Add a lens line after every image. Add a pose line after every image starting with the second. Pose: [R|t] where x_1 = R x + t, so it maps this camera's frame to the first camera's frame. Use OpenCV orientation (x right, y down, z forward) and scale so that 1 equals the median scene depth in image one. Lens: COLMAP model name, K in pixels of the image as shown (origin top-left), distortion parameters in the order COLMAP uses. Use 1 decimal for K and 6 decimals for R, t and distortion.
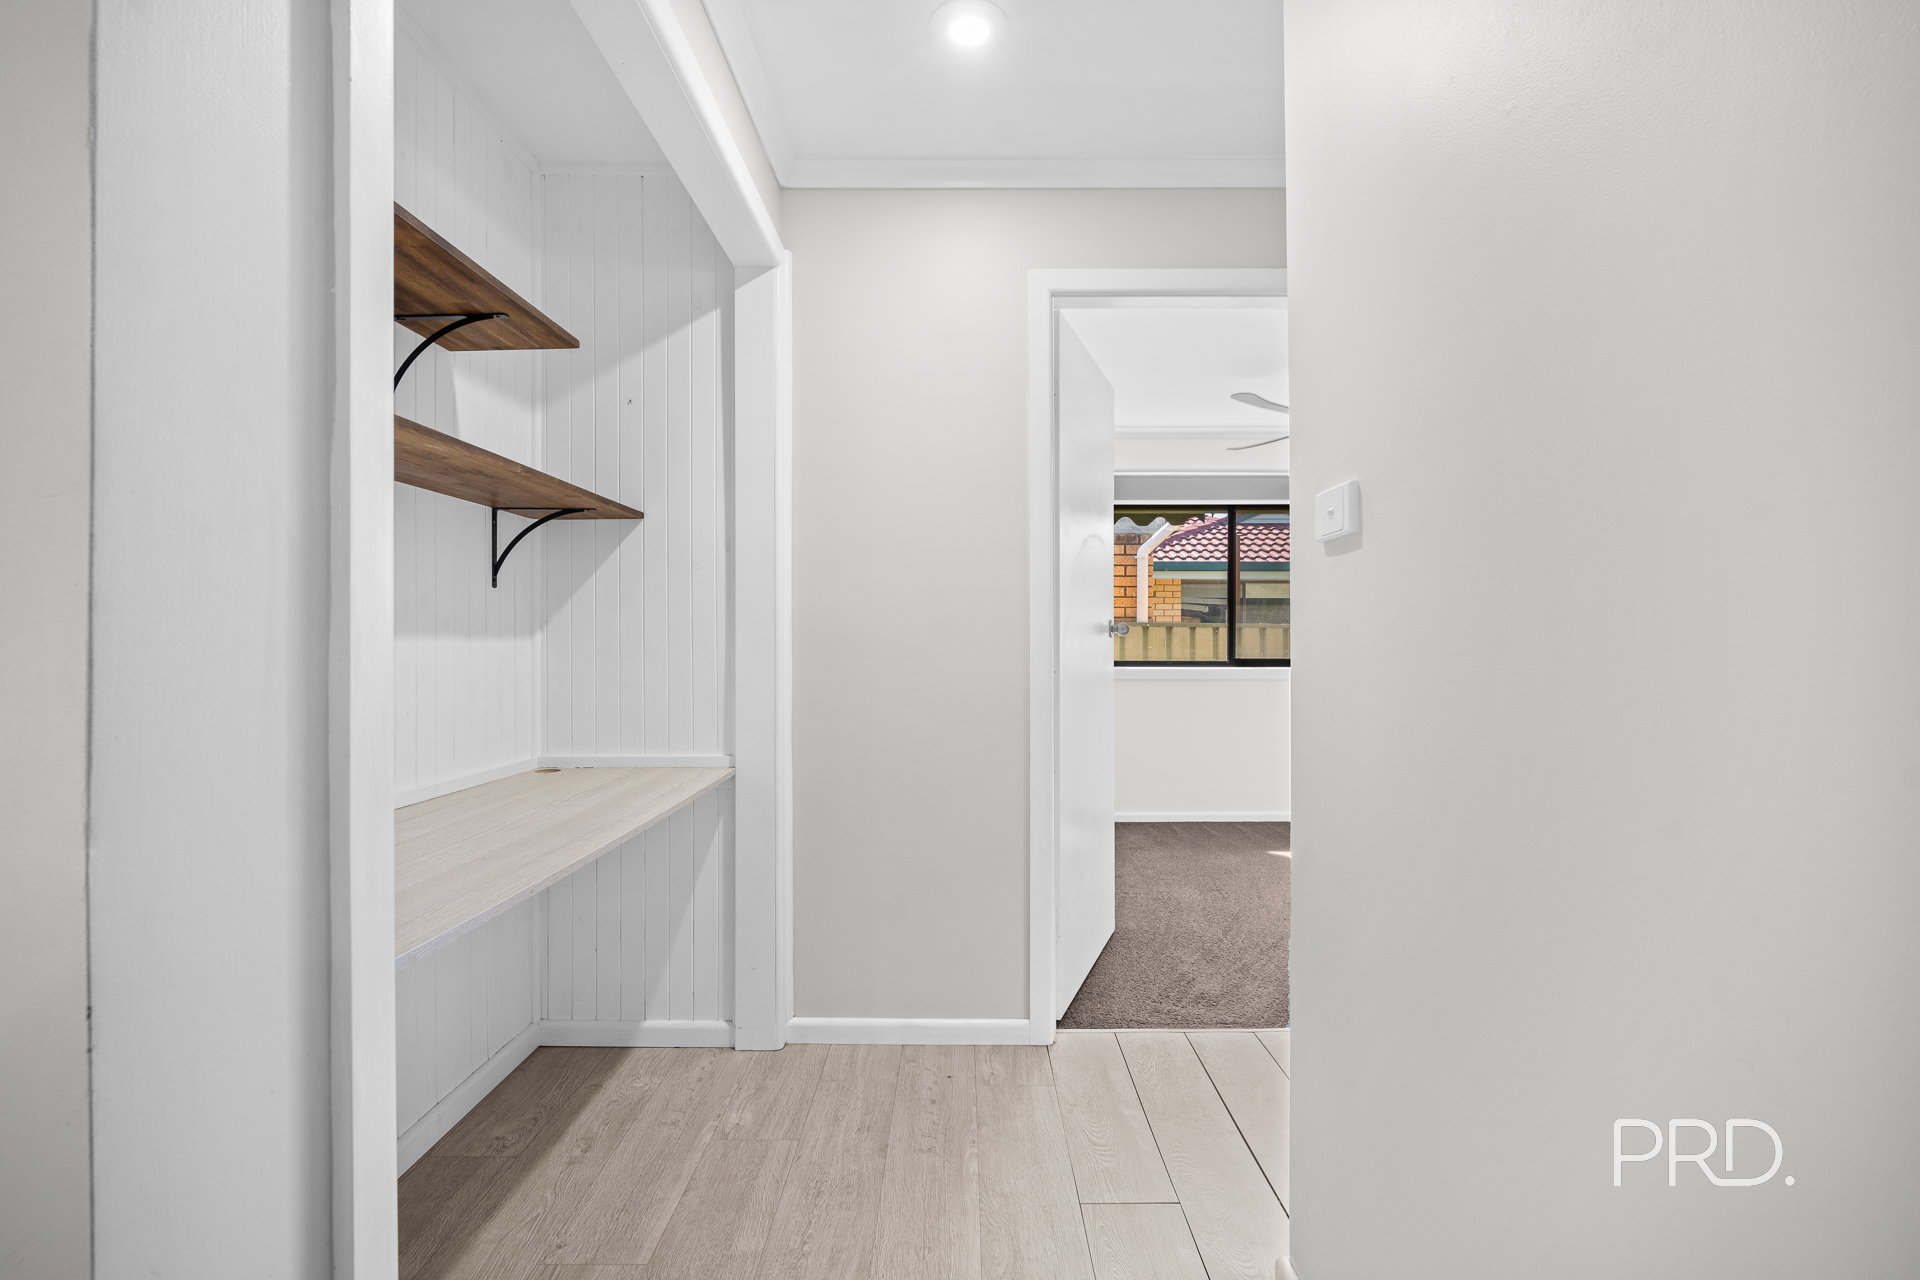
lens RADIAL K [[858.3, 0, 966.2], [0, 858.3, 639.1], [0, 0, 1]] dist [-0.005522, -0.000209]
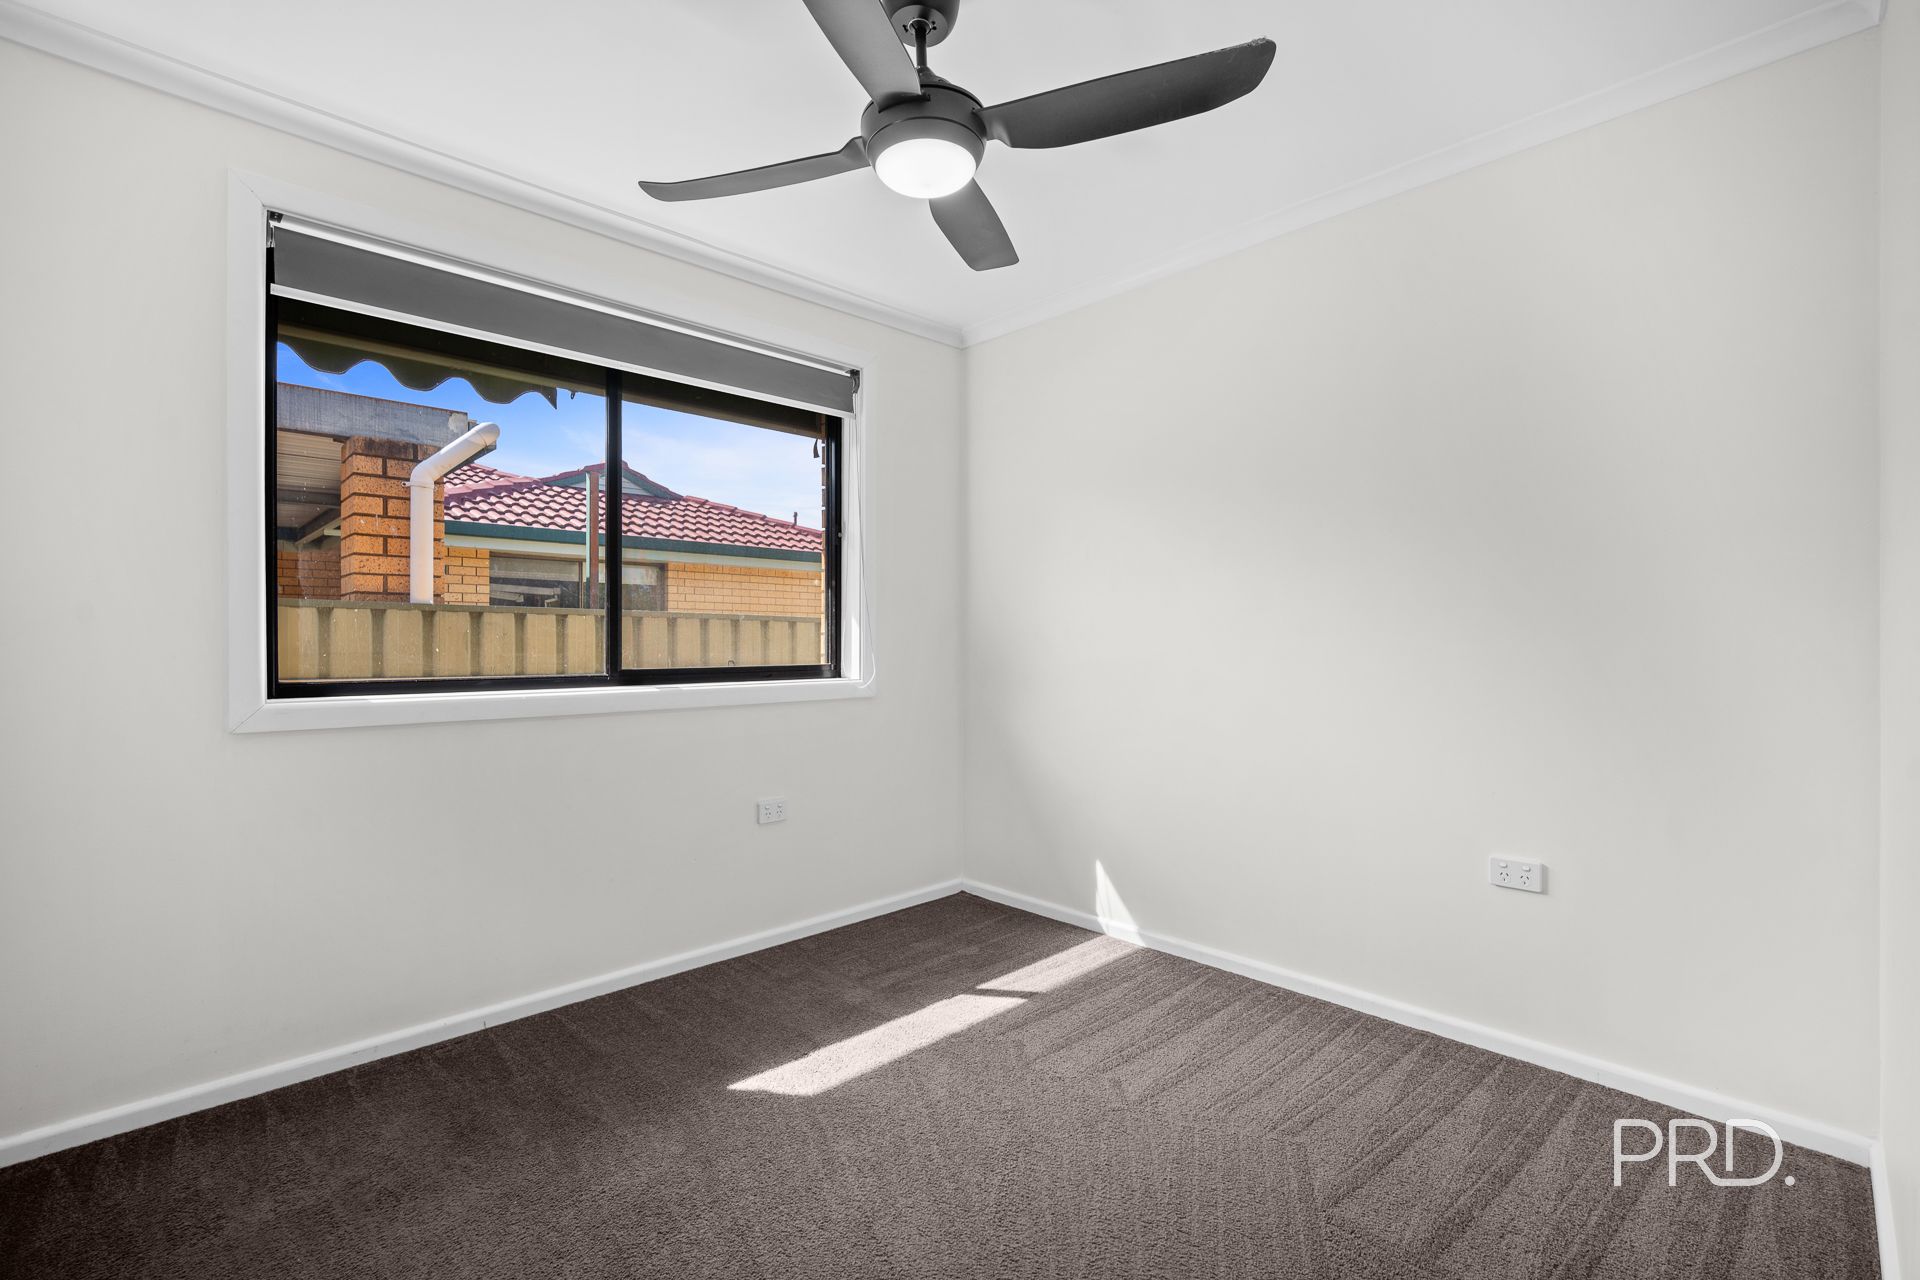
lens RADIAL K [[858.3, 0, 966.2], [0, 858.3, 639.1], [0, 0, 1]] dist [-0.005522, -0.000209]
pose [[0.724075, -0.004403, 0.689707, 0.078971], [0.001250, 0.999986, 0.005072, 0.000850], [-0.689720, -0.002810, 0.724071, 0.361194]]
